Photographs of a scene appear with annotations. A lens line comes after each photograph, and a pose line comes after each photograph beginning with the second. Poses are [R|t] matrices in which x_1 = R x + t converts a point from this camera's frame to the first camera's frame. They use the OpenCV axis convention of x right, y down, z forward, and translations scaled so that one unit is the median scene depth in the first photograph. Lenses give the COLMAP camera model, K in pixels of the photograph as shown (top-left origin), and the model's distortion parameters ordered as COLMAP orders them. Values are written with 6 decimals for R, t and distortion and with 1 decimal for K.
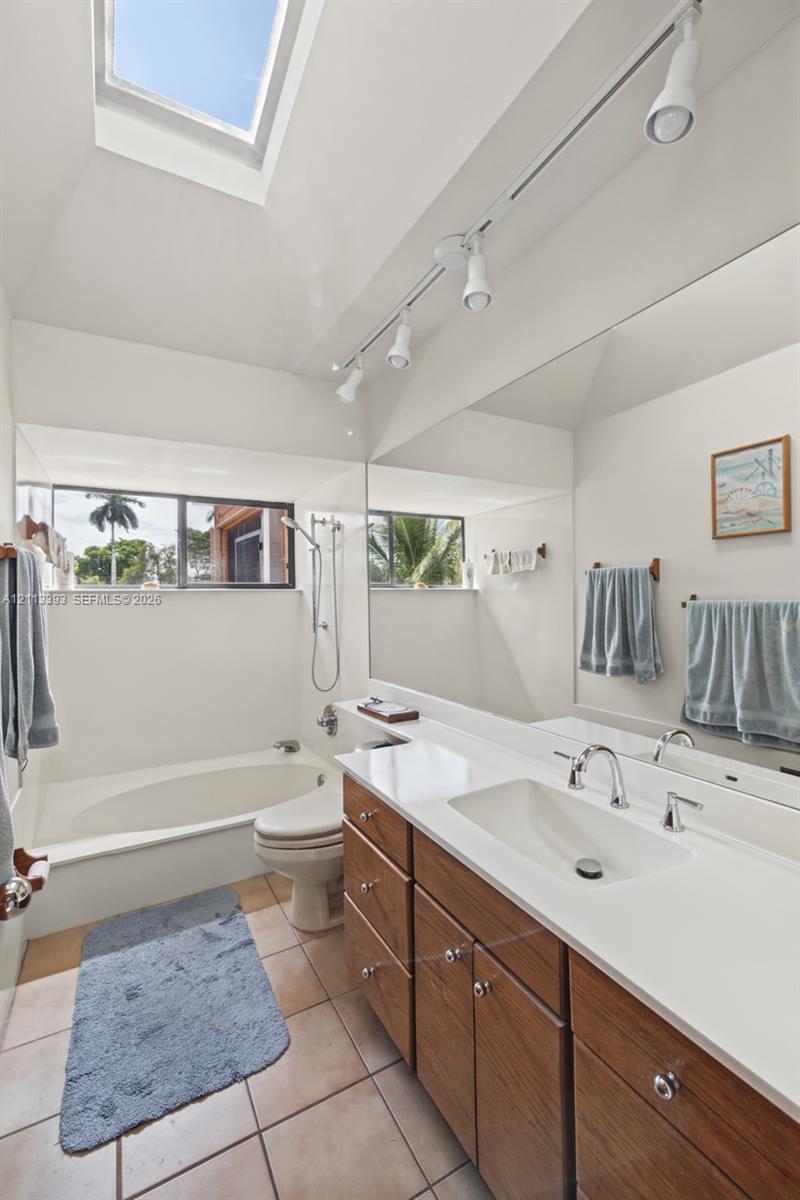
lens RADIAL K [[522.3, 0, 400.0], [0, 522.3, 600.0], [0, 0, 1]] dist [0.005389, 0.000314]
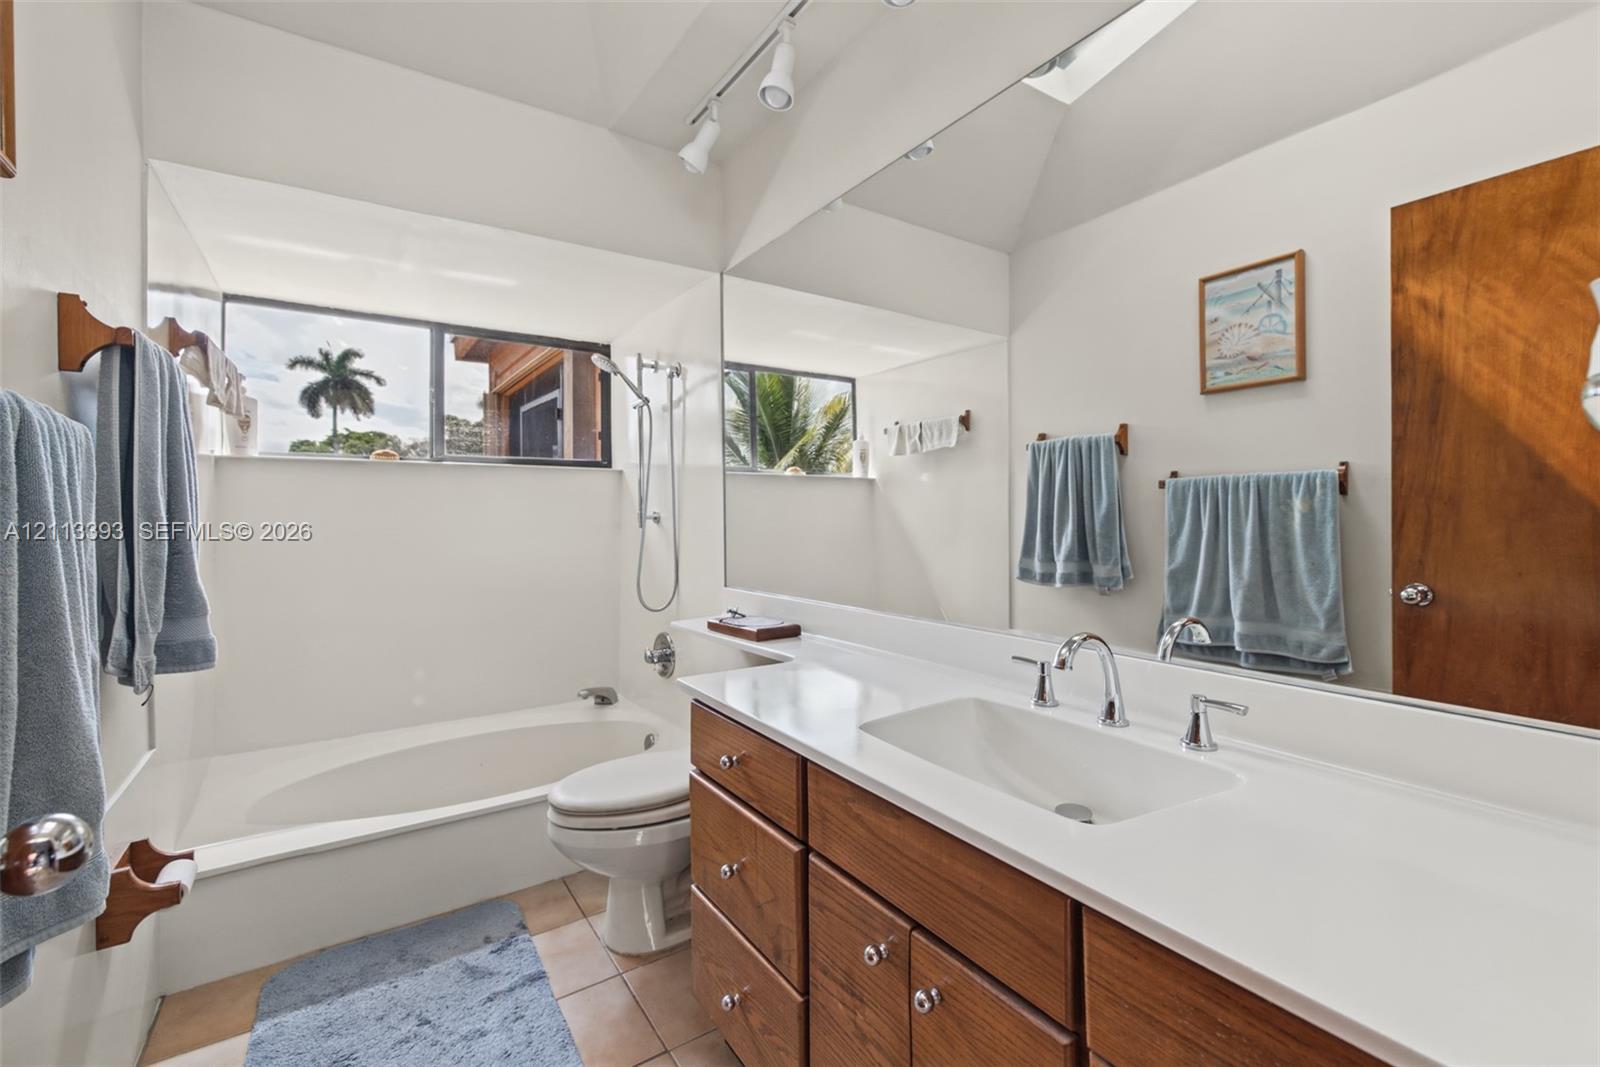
lens RADIAL K [[710.3, 0, 833.4], [0, 710.3, 526.0], [0, 0, 1]] dist [0.002753, 0.001223]
pose [[0.994012, 0.007706, 0.109001, -0.021676], [-0.008154, 0.999960, 0.003668, 0.075504], [-0.108968, -0.004535, 0.994035, 0.074469]]
